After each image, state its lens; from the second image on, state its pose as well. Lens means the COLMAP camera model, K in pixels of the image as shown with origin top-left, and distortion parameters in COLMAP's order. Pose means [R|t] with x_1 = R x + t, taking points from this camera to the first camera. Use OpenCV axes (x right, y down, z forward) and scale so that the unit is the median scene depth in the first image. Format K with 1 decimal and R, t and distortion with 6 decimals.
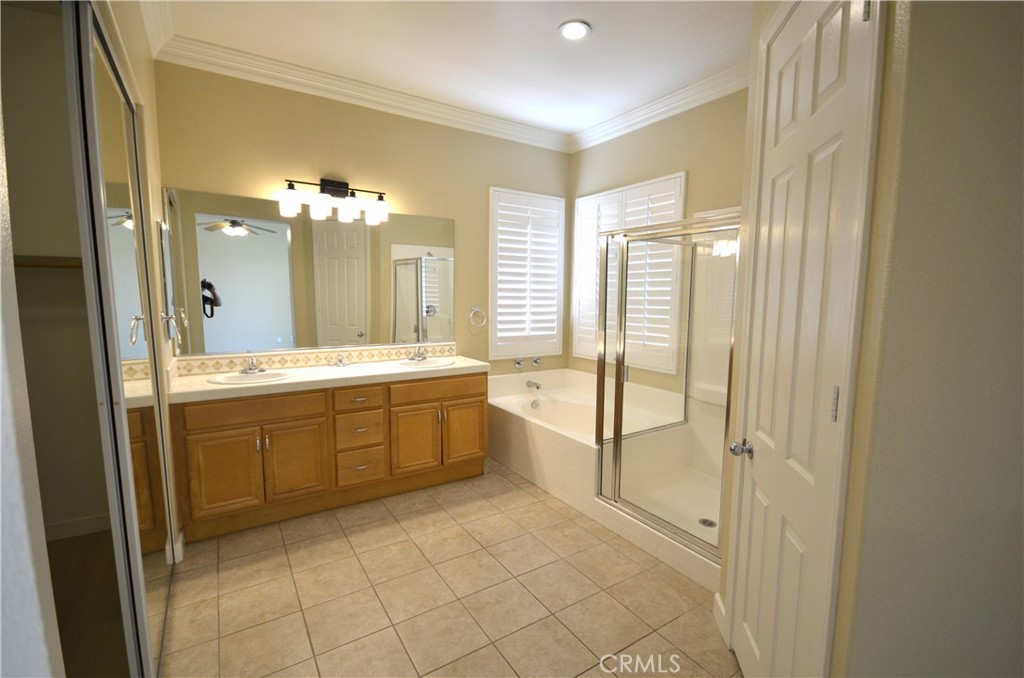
lens RADIAL K [[449.7, 0, 515.4], [0, 449.7, 338.7], [0, 0, 1]] dist [-0.002144, -0.000431]
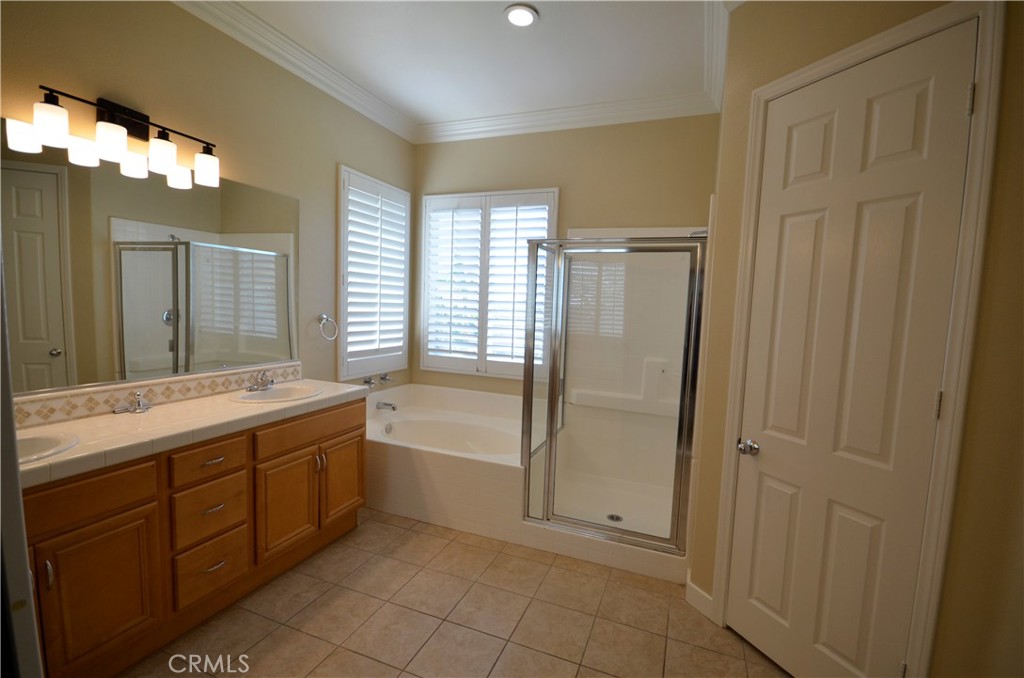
lens RADIAL K [[449.7, 0, 520.7], [0, 449.7, 341.5], [0, 0, 1]] dist [-0.002144, -0.000431]
pose [[0.818800, -0.026130, 0.573483, -0.300491], [0.027942, 0.999594, 0.005650, -0.022485], [-0.573398, 0.011398, 0.819198, 0.193729]]
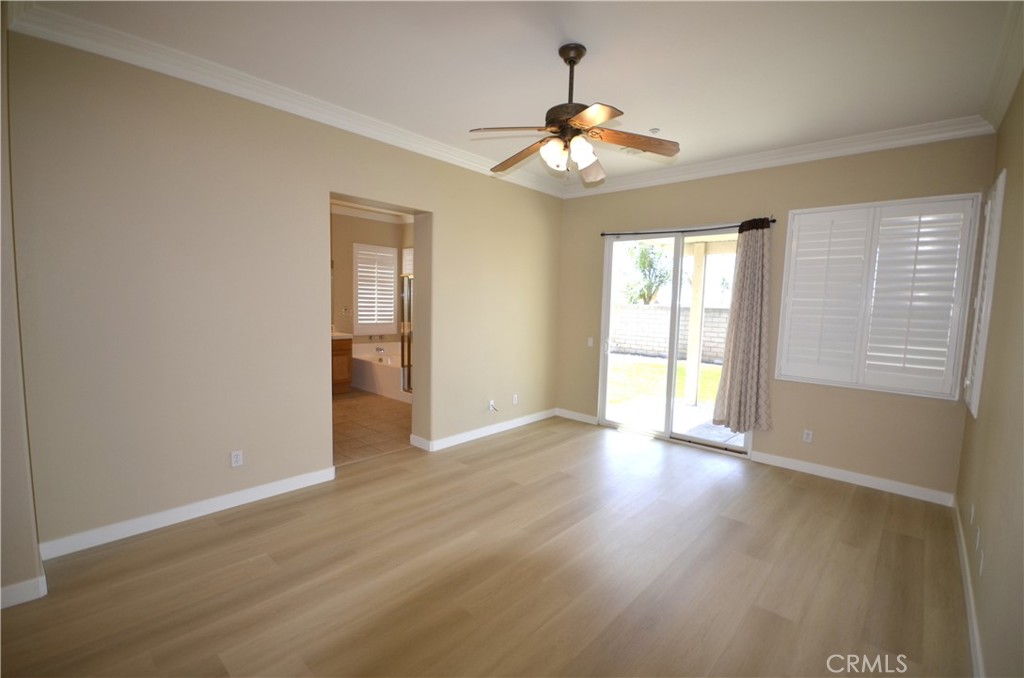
lens RADIAL K [[449.7, 0, 509.9], [0, 449.7, 340.4], [0, 0, 1]] dist [-0.002144, -0.000431]
pose [[0.972200, -0.006950, 0.234047, 0.162411], [0.008313, 0.999954, -0.004836, 0.099248], [-0.234003, 0.006648, 0.972213, -1.160839]]
